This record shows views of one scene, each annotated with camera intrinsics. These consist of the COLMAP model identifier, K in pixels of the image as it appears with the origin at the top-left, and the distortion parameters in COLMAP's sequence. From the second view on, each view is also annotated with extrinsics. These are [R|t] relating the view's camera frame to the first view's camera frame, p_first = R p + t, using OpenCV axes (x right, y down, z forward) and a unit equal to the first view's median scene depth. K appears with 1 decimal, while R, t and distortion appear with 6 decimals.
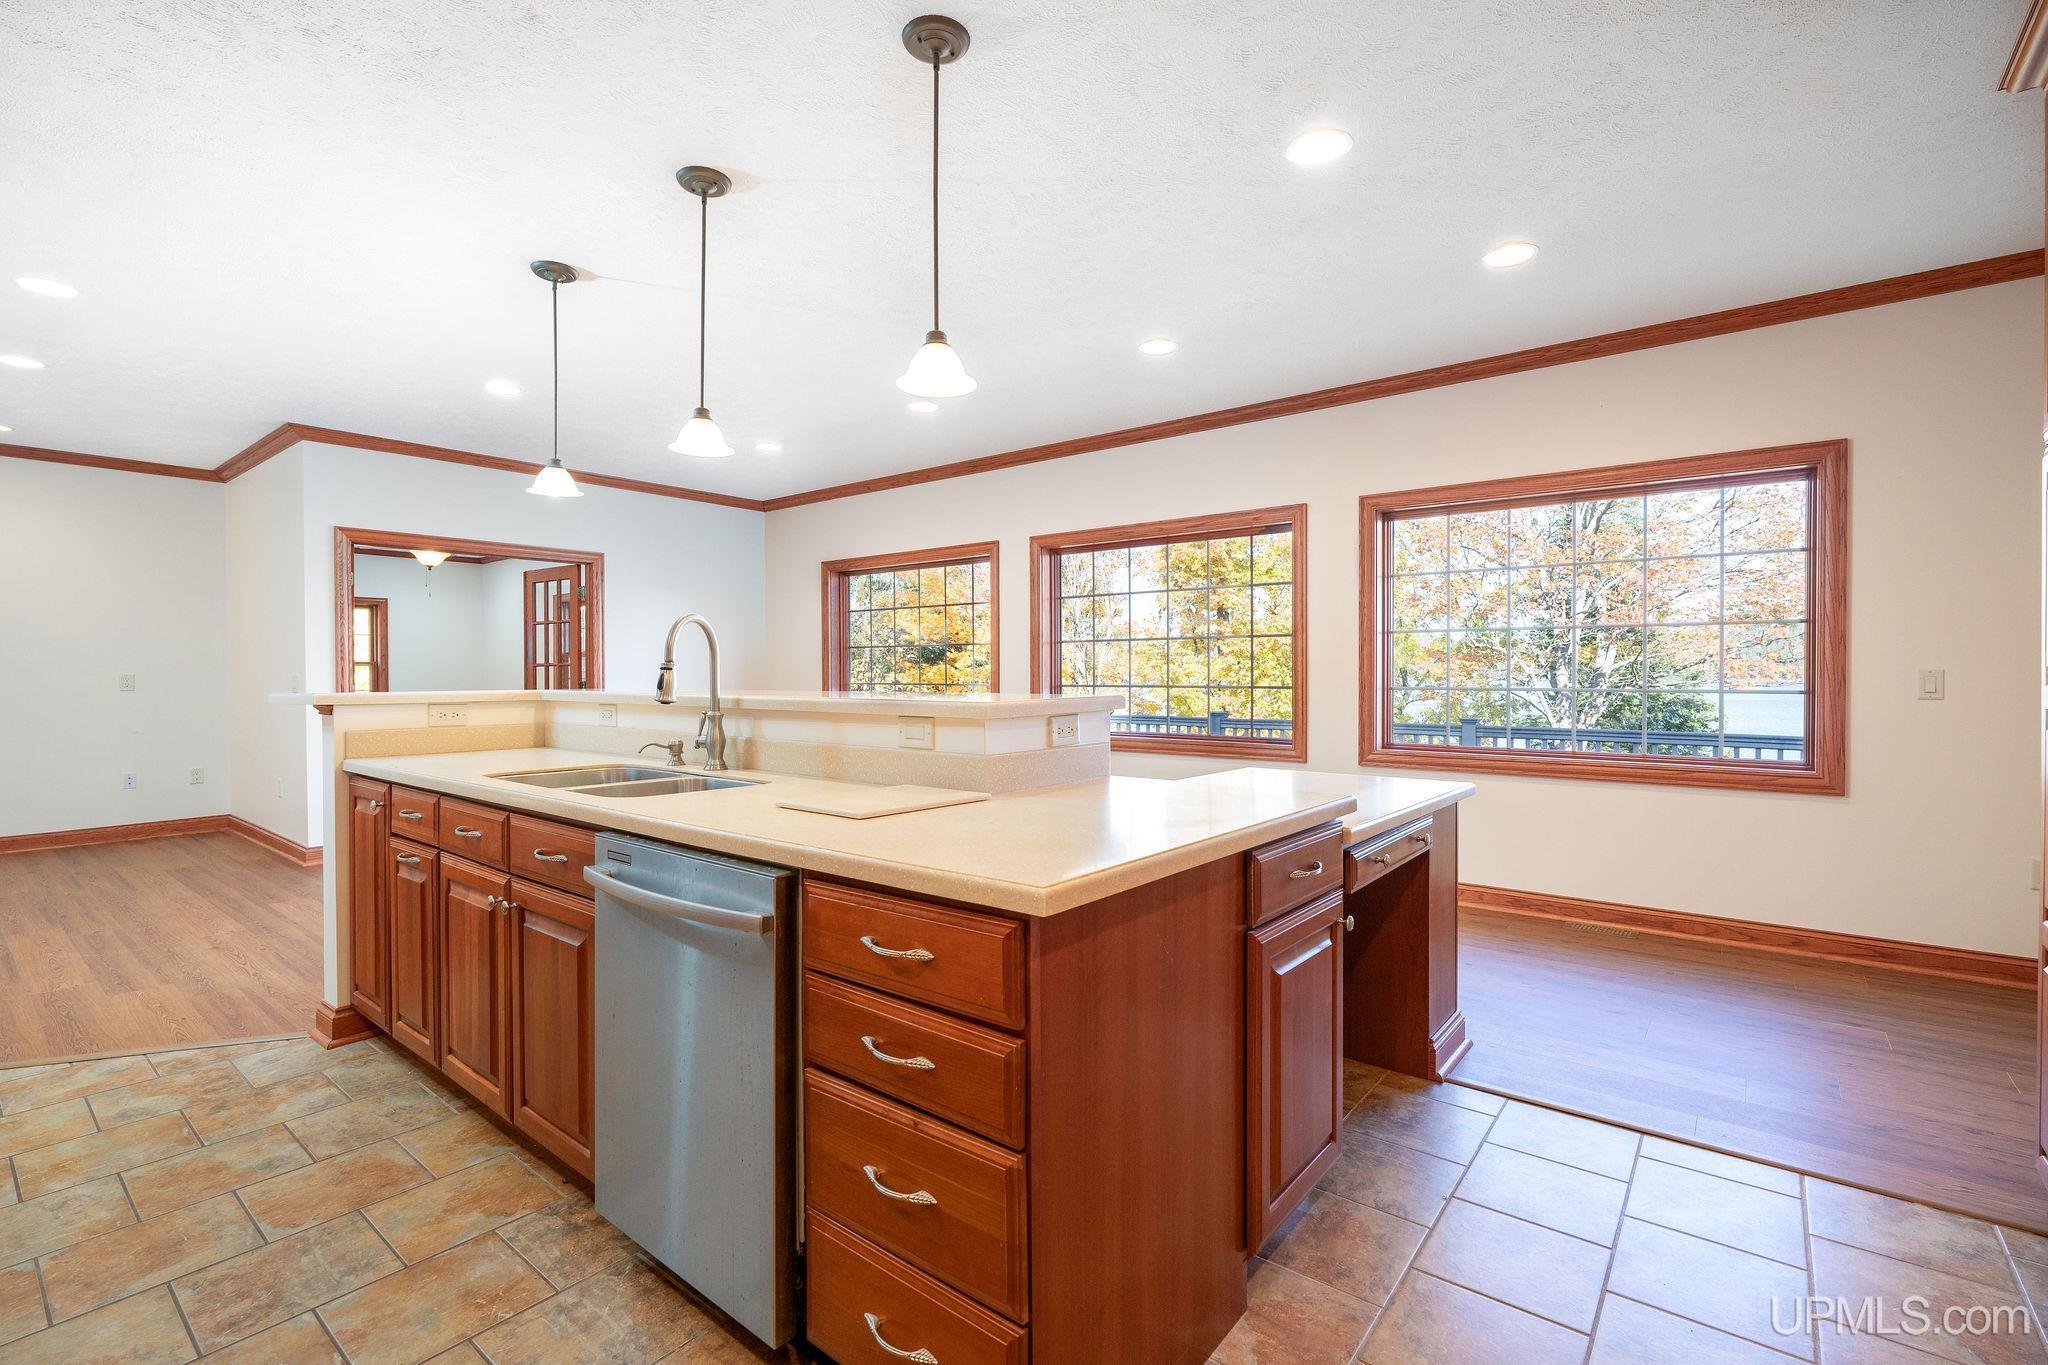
lens RADIAL K [[902.0, 0, 1063.7], [0, 902.0, 680.5], [0, 0, 1]] dist [-0.012015, -0.000098]
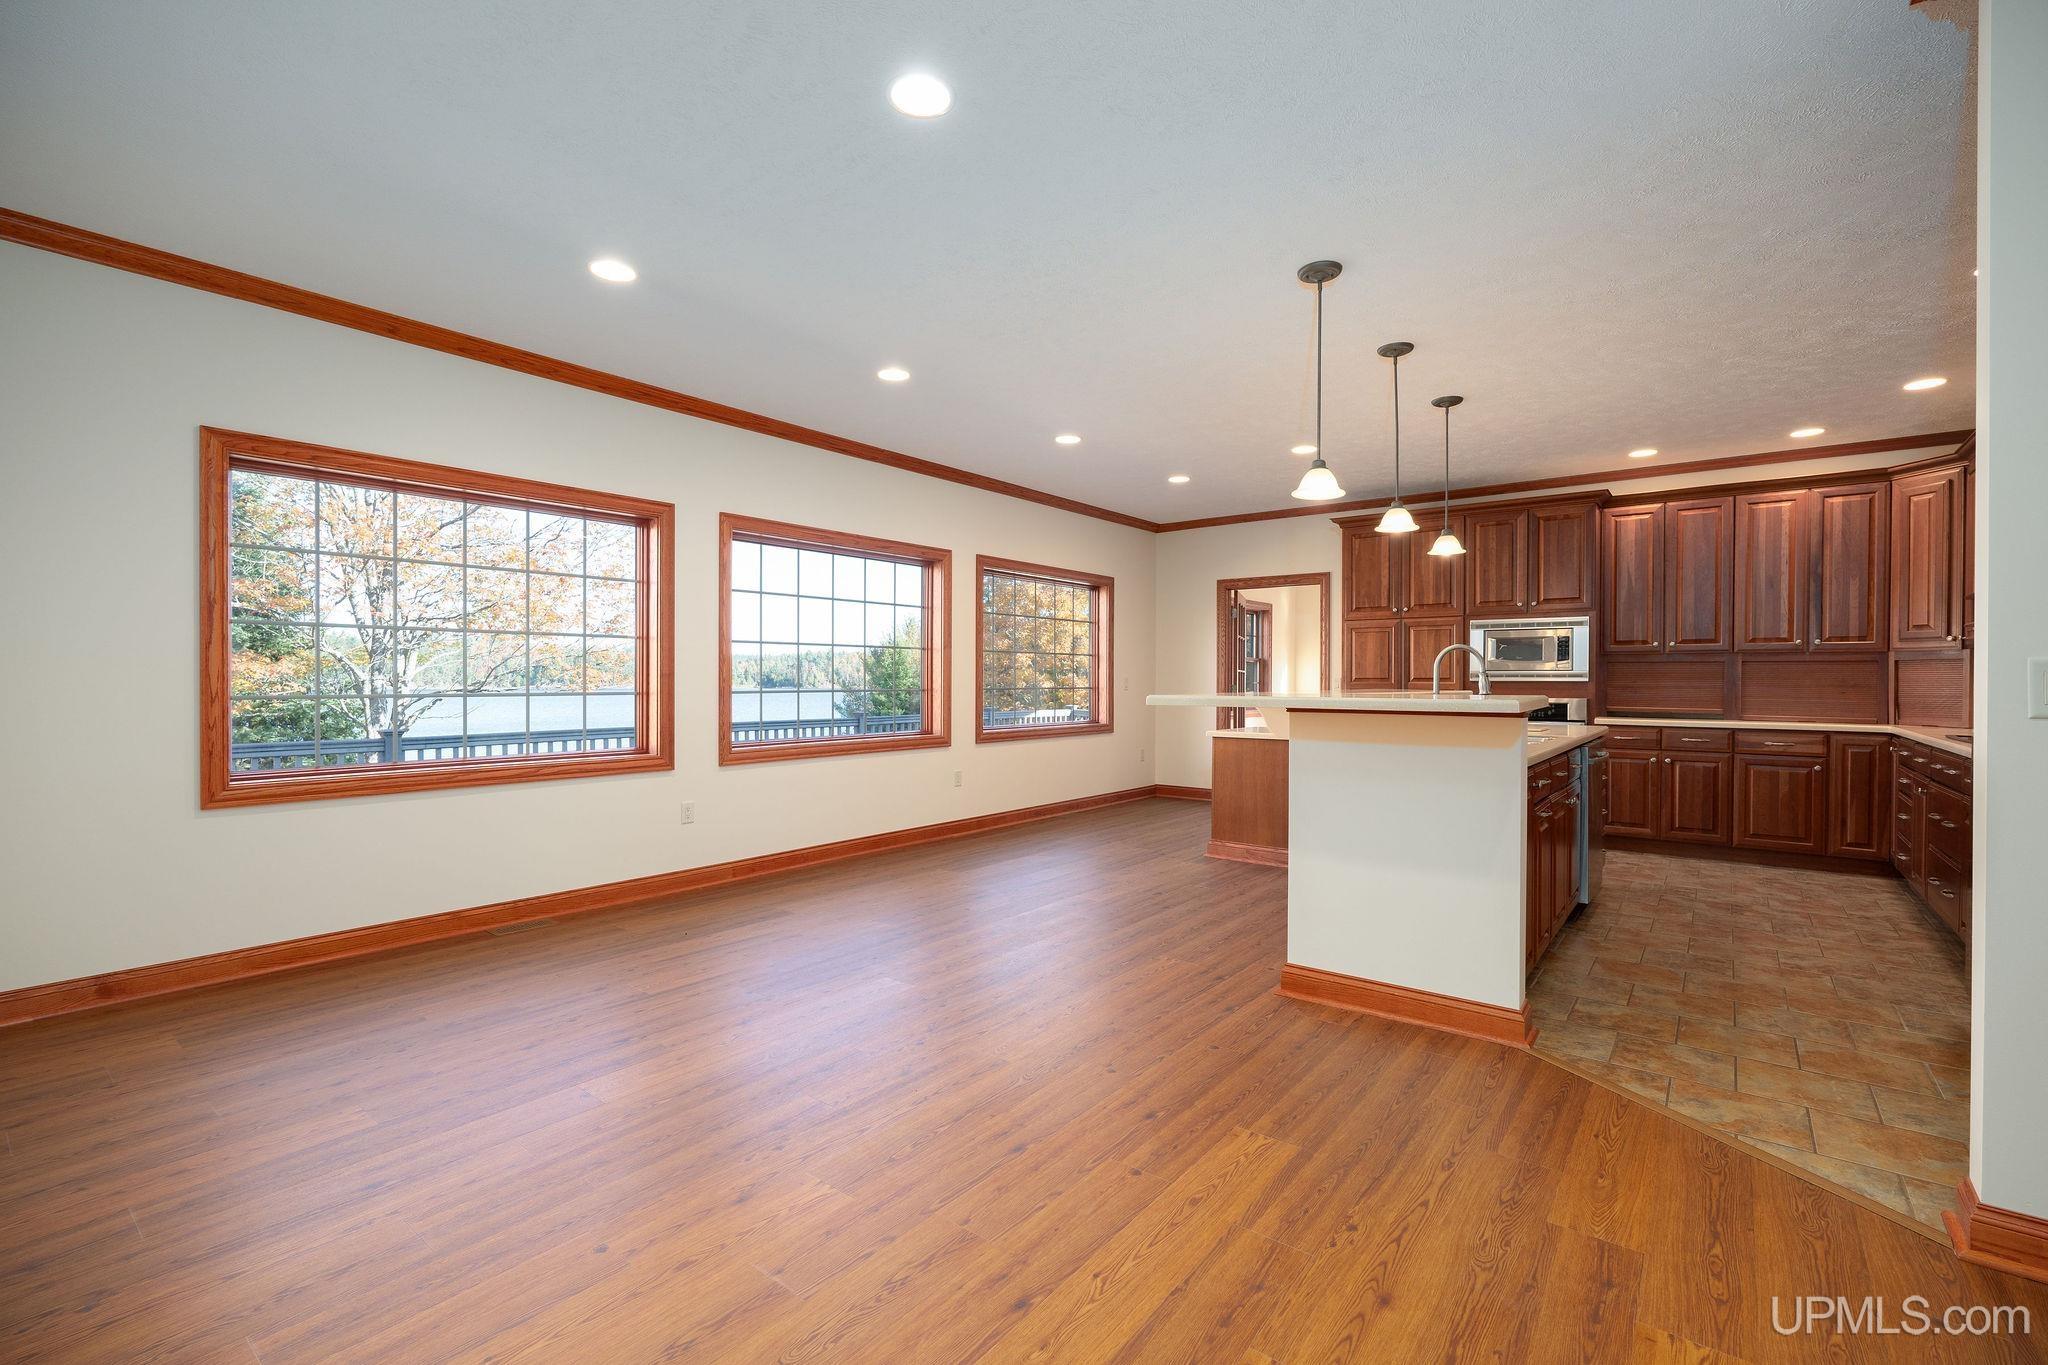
lens RADIAL K [[930.3, 0, 1024.0], [0, 930.3, 682.5], [0, 0, 1]] dist [0.000281, -0.000232]
pose [[-0.001472, 0.000395, 0.999999, -2.080704], [0.005900, 0.999983, -0.000386, 0.000382], [-0.999982, 0.005899, -0.001474, 1.741067]]
